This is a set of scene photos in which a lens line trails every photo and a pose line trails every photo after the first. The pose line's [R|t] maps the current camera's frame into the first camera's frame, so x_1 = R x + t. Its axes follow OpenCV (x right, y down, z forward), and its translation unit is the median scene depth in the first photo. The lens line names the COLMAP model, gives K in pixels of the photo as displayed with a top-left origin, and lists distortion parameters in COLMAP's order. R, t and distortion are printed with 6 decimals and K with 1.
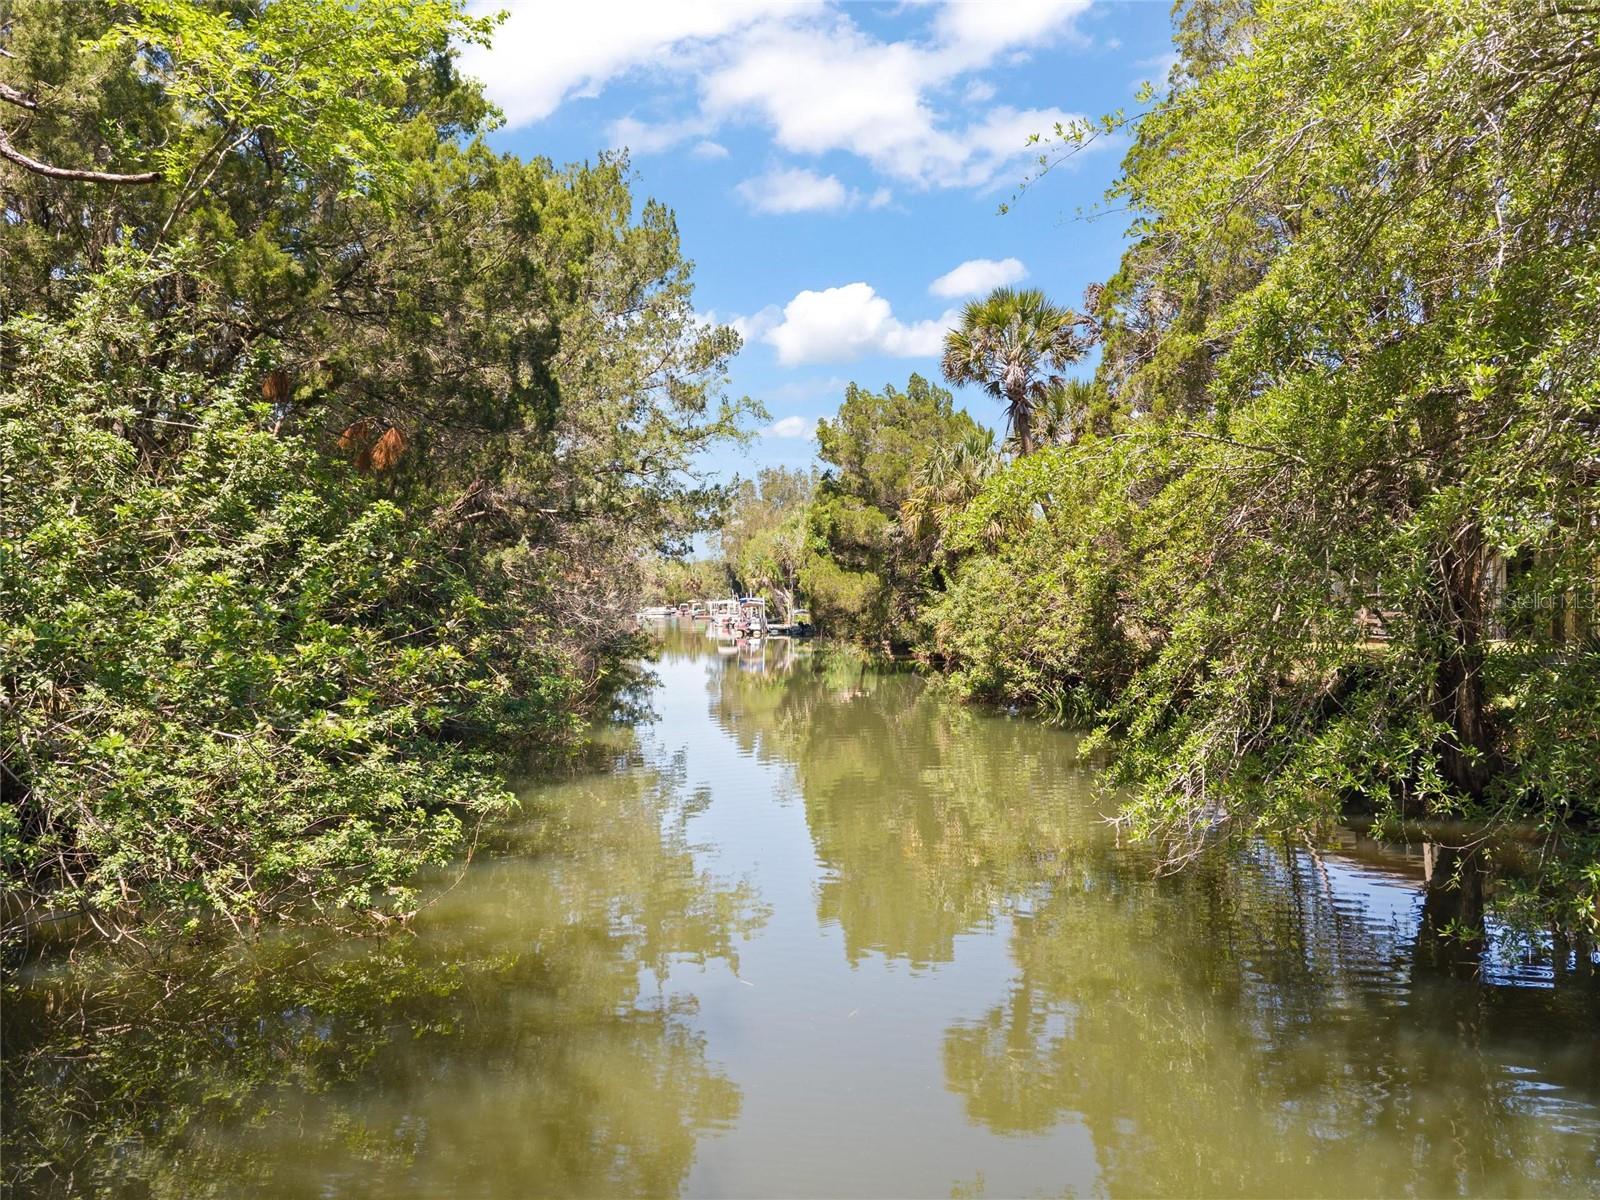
lens RADIAL K [[1130.0, 0, 800.6], [0, 1130.0, 605.5], [0, 0, 1]] dist [0.171118, -0.141880]
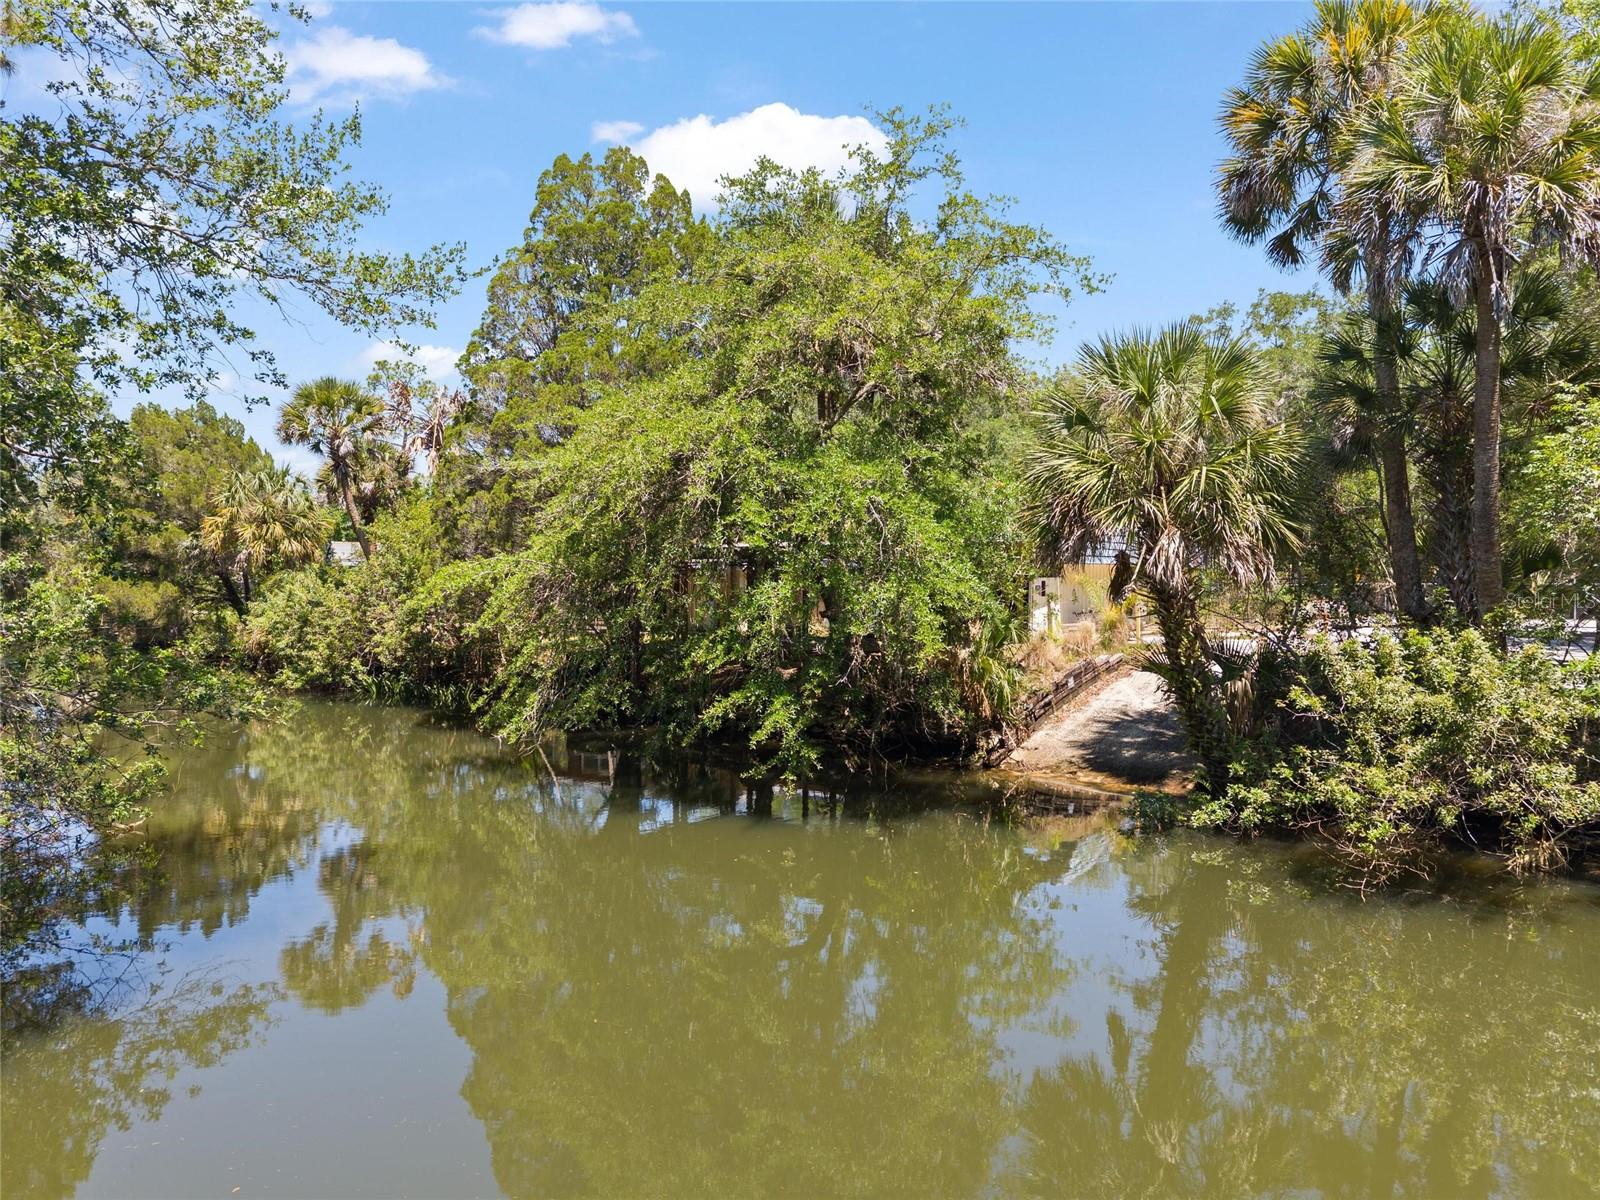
lens RADIAL K [[1099.7, 0, 800.0], [0, 1099.7, 600.0], [0, 0, 1]] dist [0.091359, -0.128240]
pose [[0.782317, -0.011756, 0.622769, -0.193240], [0.005046, 0.999909, 0.012537, -0.032067], [-0.622860, -0.006665, 0.782305, -0.328549]]
